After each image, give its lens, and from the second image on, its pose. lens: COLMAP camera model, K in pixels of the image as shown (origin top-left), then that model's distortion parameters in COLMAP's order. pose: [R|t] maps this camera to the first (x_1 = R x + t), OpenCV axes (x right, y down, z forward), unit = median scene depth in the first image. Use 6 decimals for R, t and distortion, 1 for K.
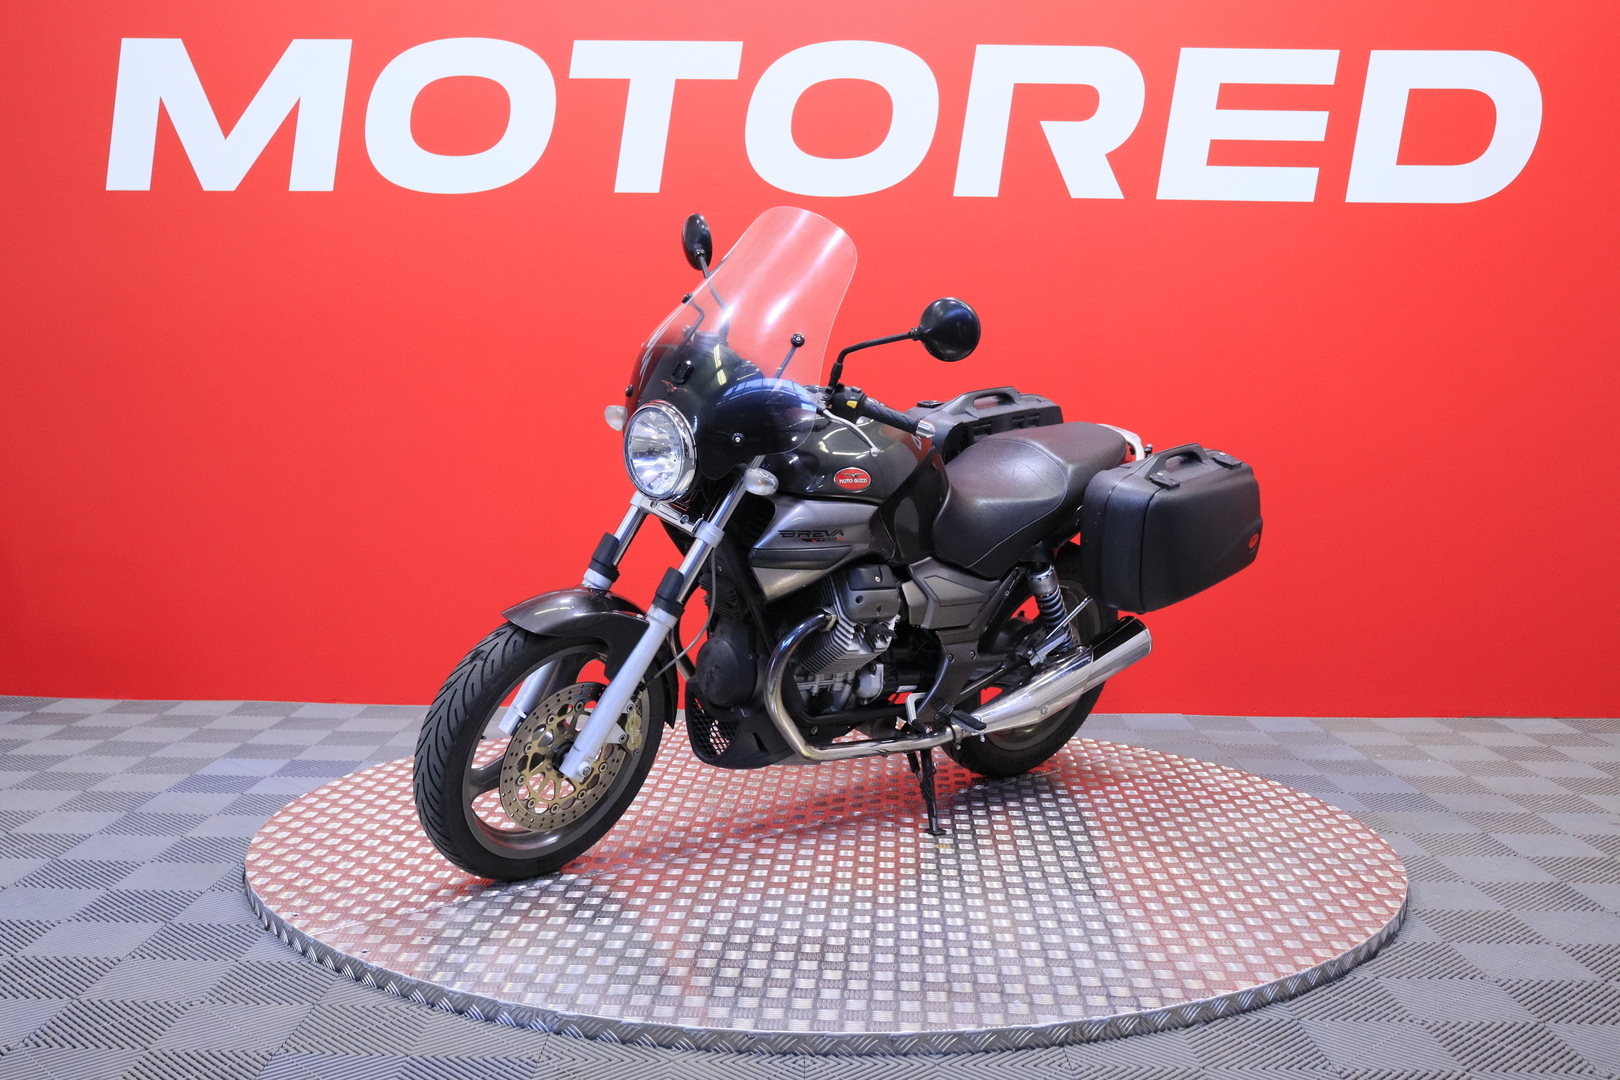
lens RADIAL K [[1846.2, 0, 810.0], [0, 1846.2, 540.0], [0, 0, 1]] dist [-0.032491, -0.003293]
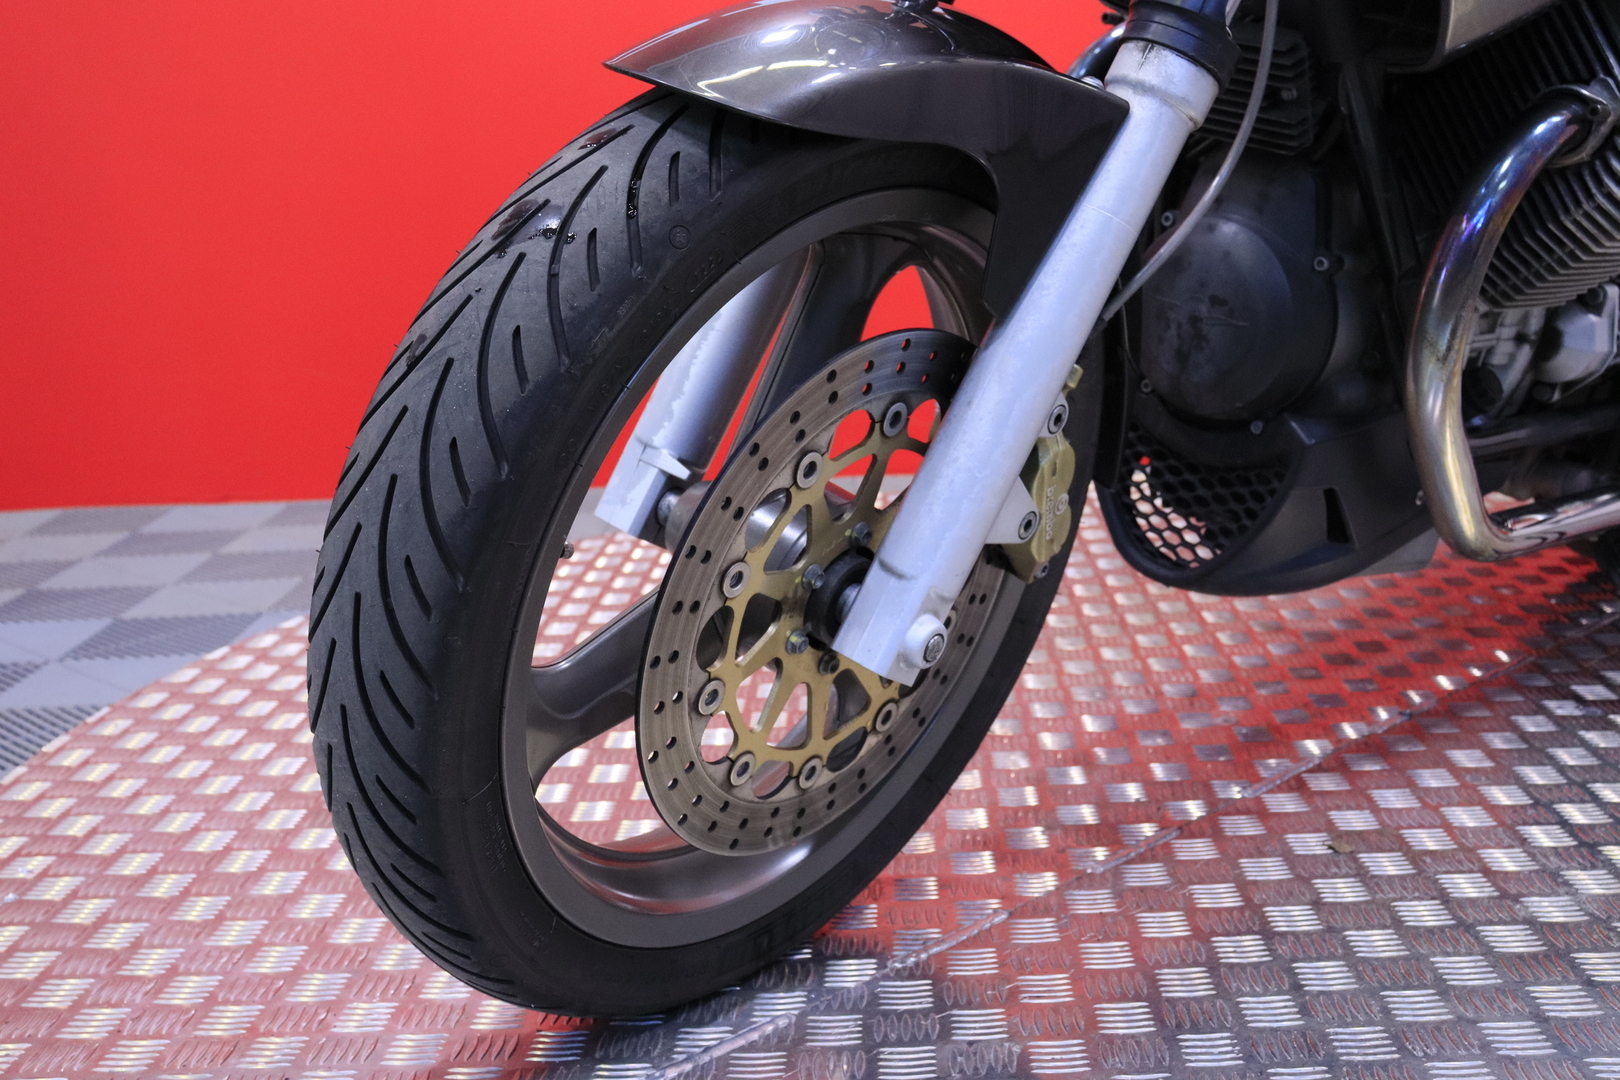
lens RADIAL K [[1846.2, 0, 810.0], [0, 1846.2, 540.0], [0, 0, 1]] dist [-0.032491, -0.003293]
pose [[0.998286, -0.058267, 0.005412, -0.123410], [0.057289, 0.991991, 0.112572, 0.066905], [-0.011928, -0.112069, 0.993629, 0.633816]]
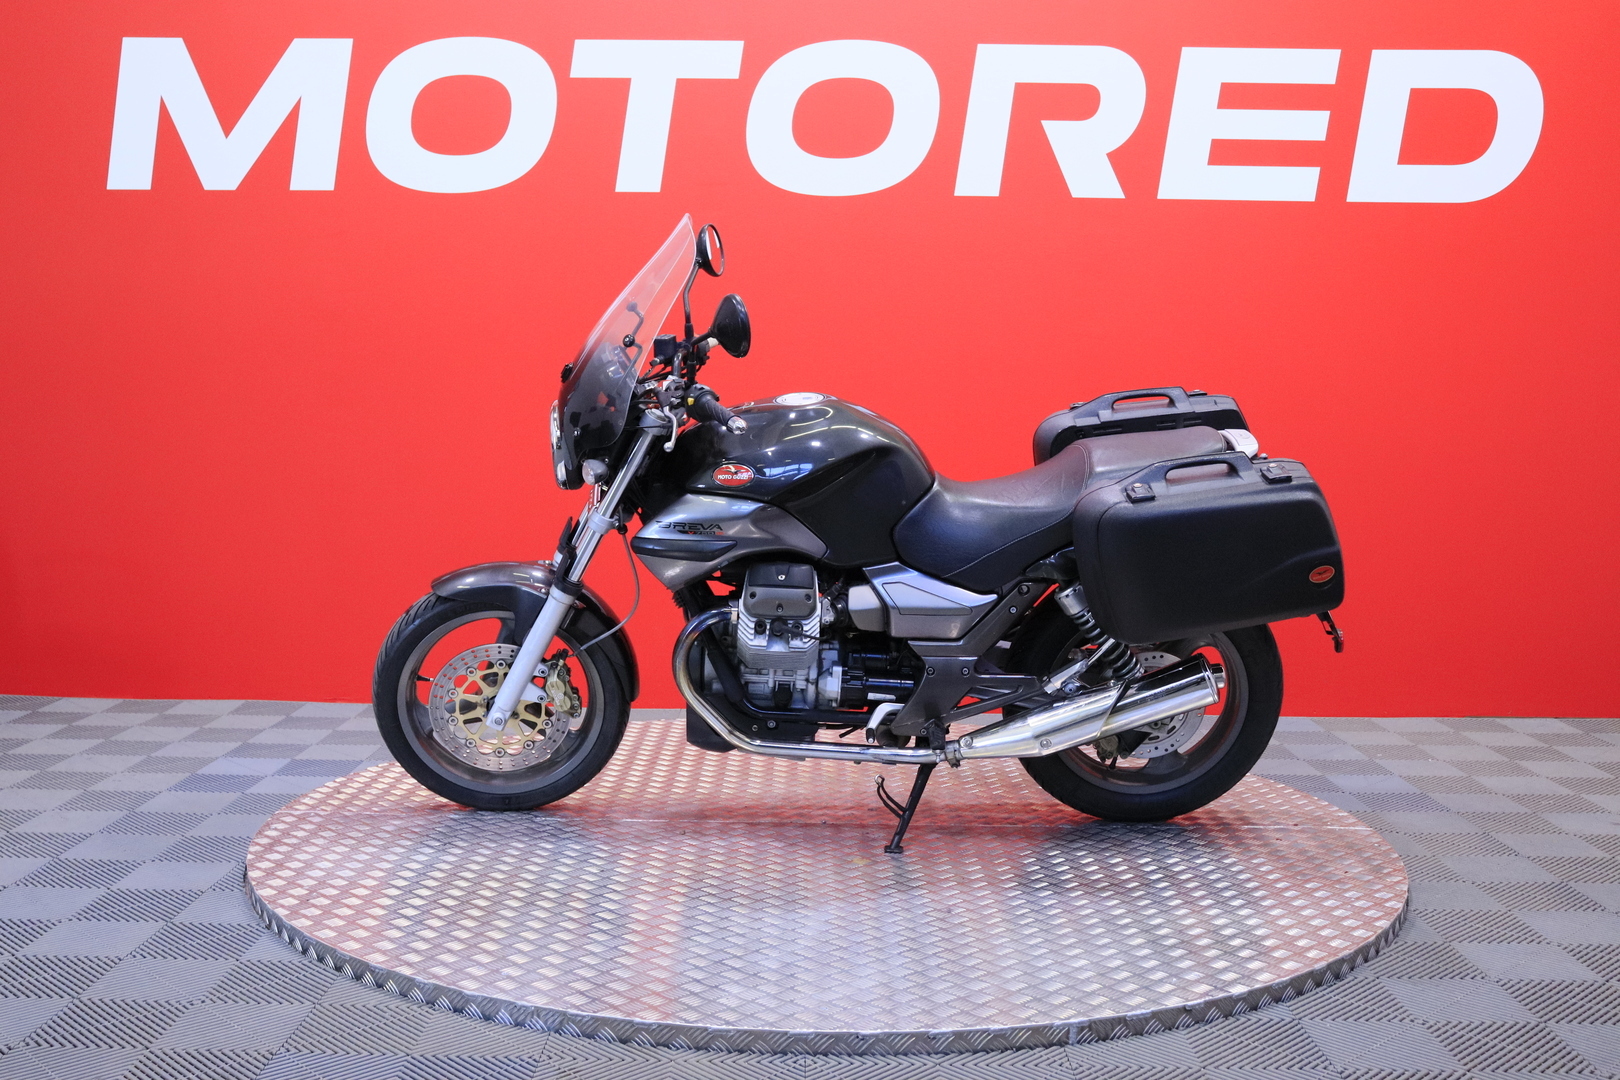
lens RADIAL K [[1846.2, 0, 810.0], [0, 1846.2, 540.0], [0, 0, 1]] dist [-0.032491, -0.003293]
pose [[0.727113, 0.055426, -0.684277, 0.691869], [-0.061069, 0.998006, 0.015947, -0.014778], [0.683796, 0.030192, 0.729048, 0.270328]]
